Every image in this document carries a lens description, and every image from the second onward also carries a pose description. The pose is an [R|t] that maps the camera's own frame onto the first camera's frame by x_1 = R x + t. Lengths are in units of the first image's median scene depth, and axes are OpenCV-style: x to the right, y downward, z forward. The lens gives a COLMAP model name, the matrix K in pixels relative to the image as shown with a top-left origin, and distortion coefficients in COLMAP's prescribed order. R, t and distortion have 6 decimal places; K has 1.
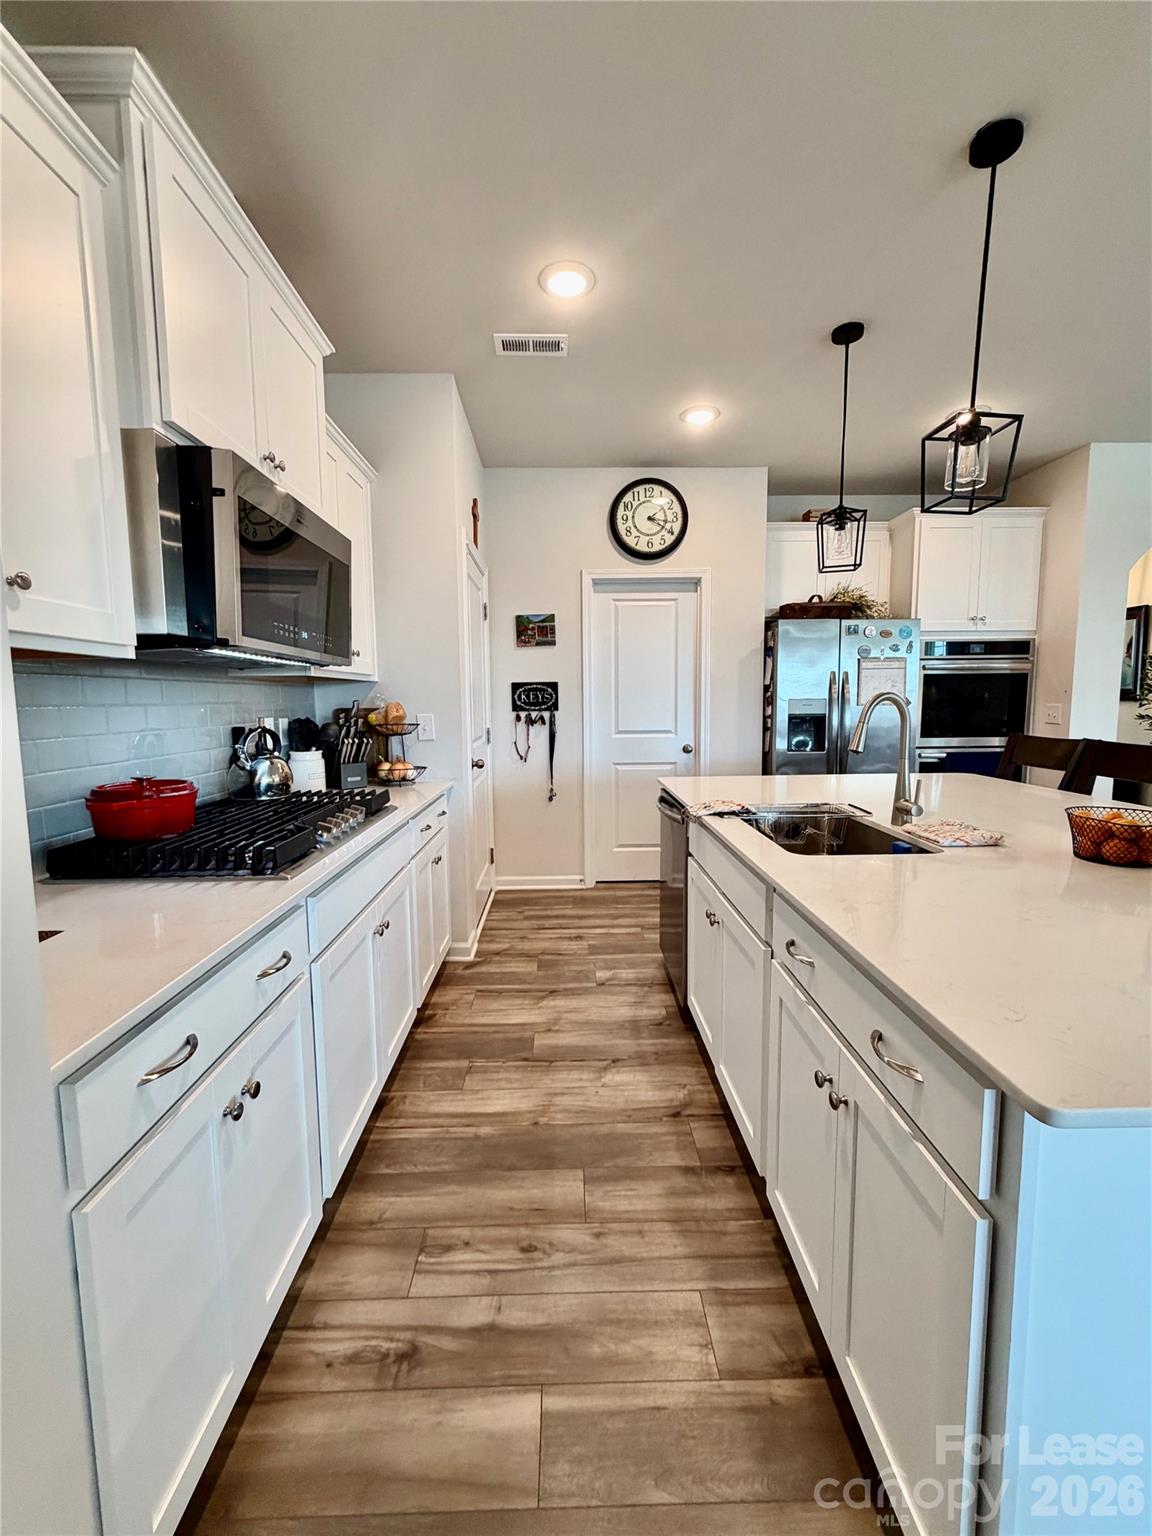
lens RADIAL K [[612.5, 0, 574.9], [0, 612.5, 761.8], [0, 0, 1]] dist [0.001099, -0.000203]
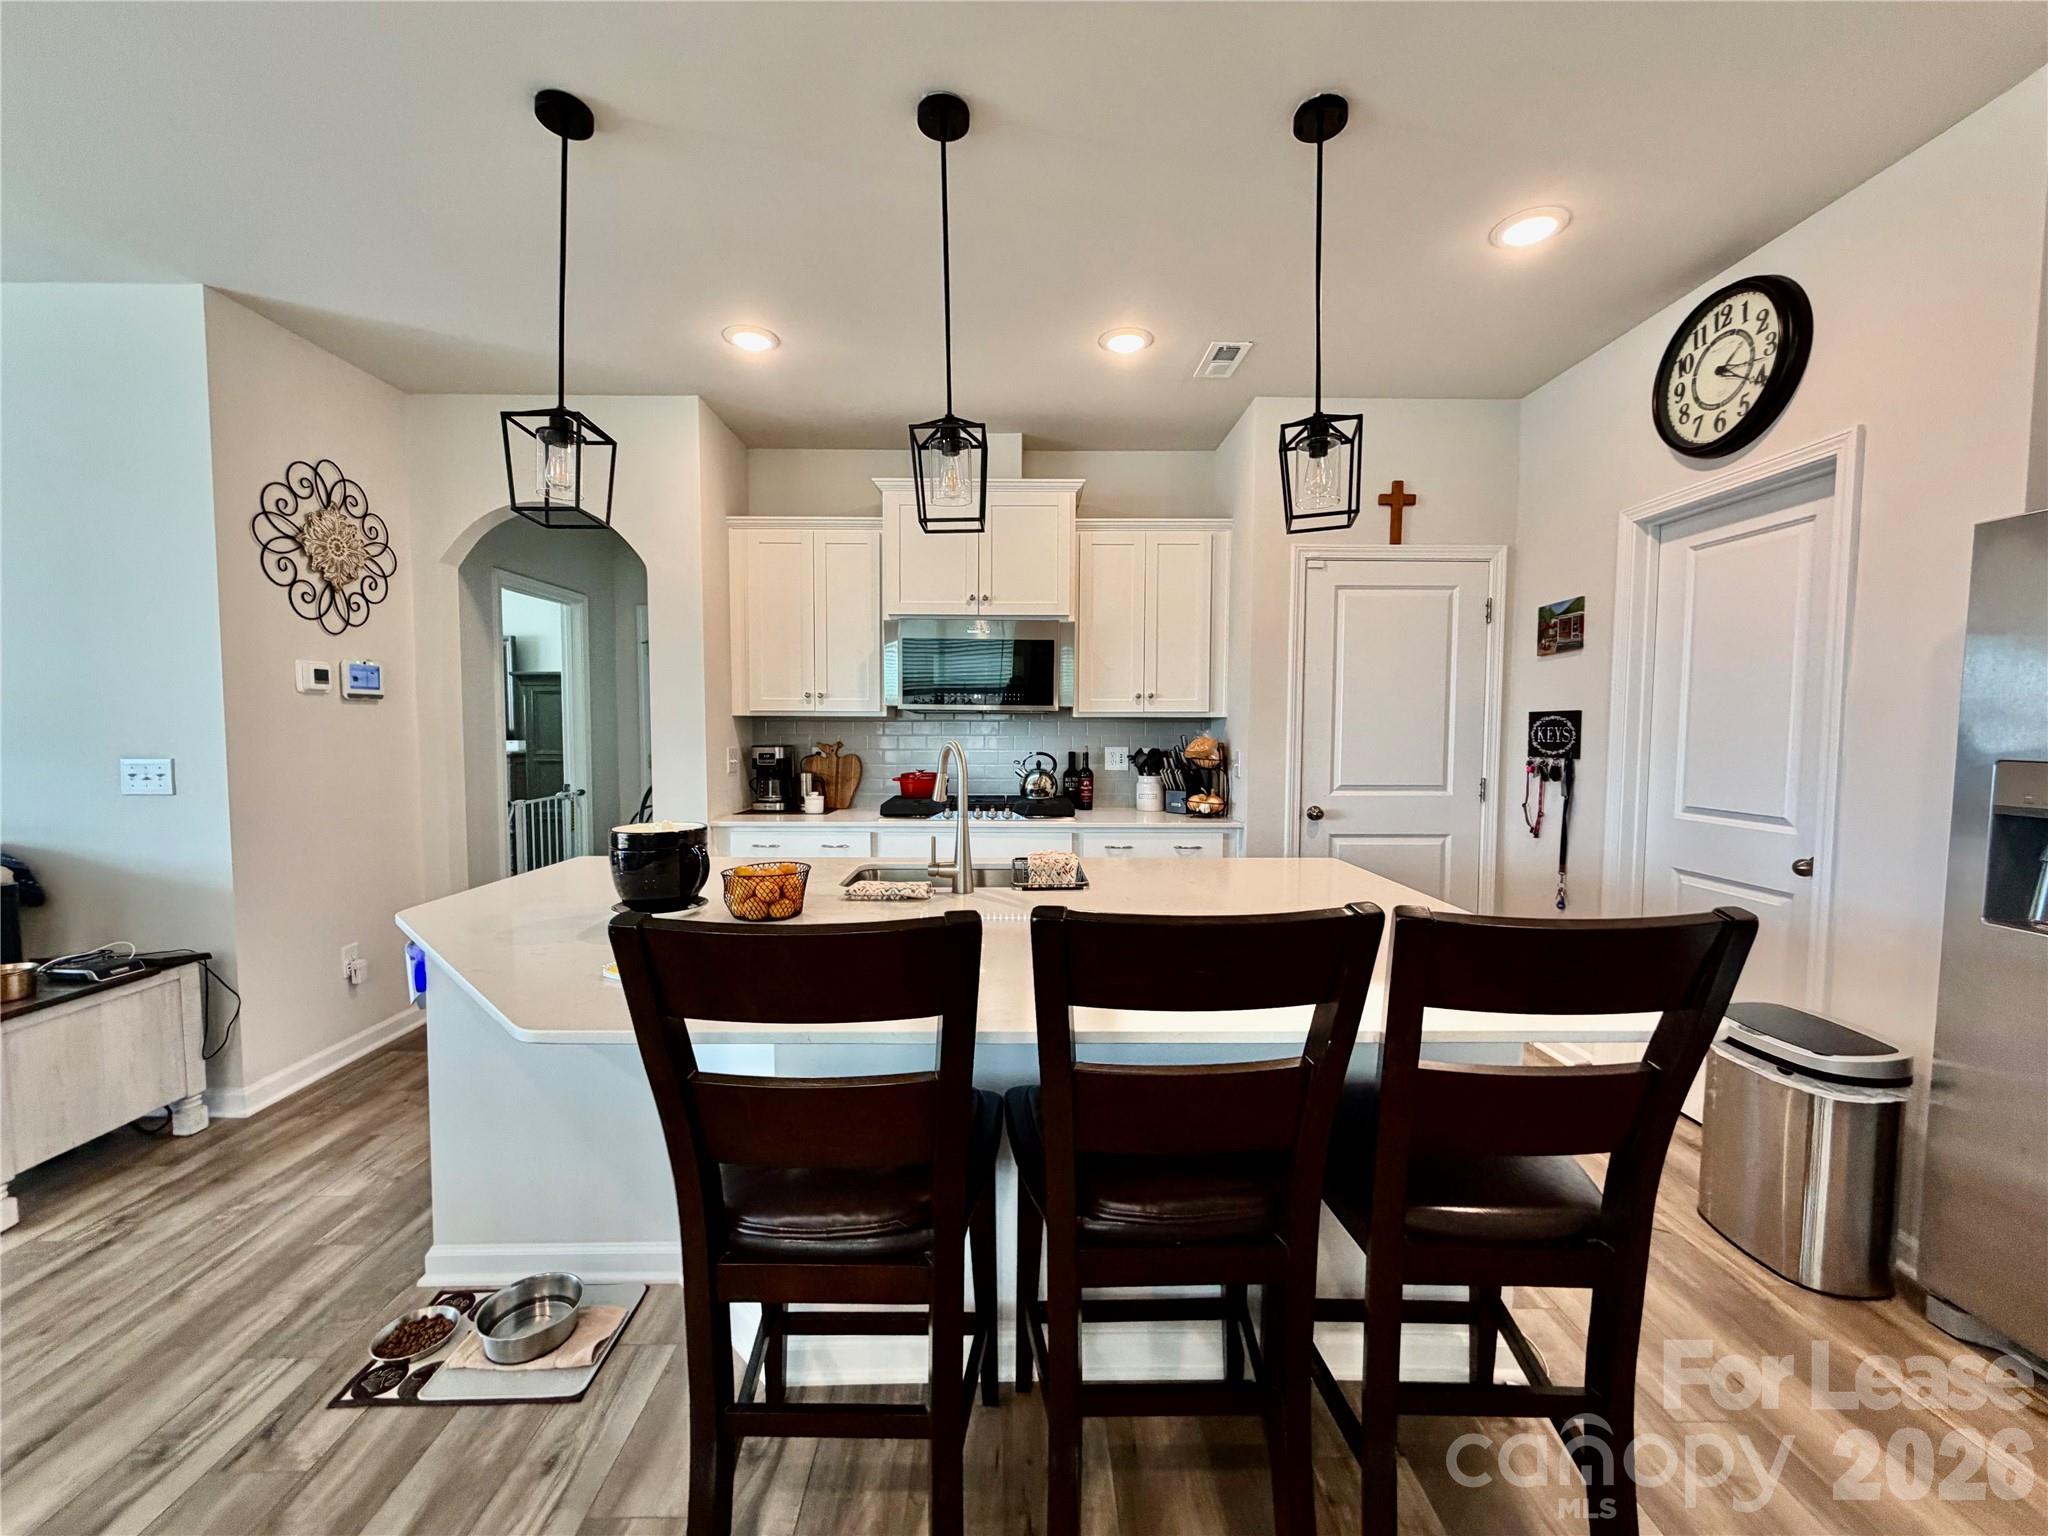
lens RADIAL K [[816.7, 0, 1017.3], [0, 816.7, 769.3], [0, 0, 1]] dist [0.001099, -0.000203]
pose [[-0.012118, 0.066016, -0.997745, 0.774261], [-0.098579, 0.992878, 0.066891, -0.074079], [0.995055, 0.099167, -0.005524, 0.476179]]
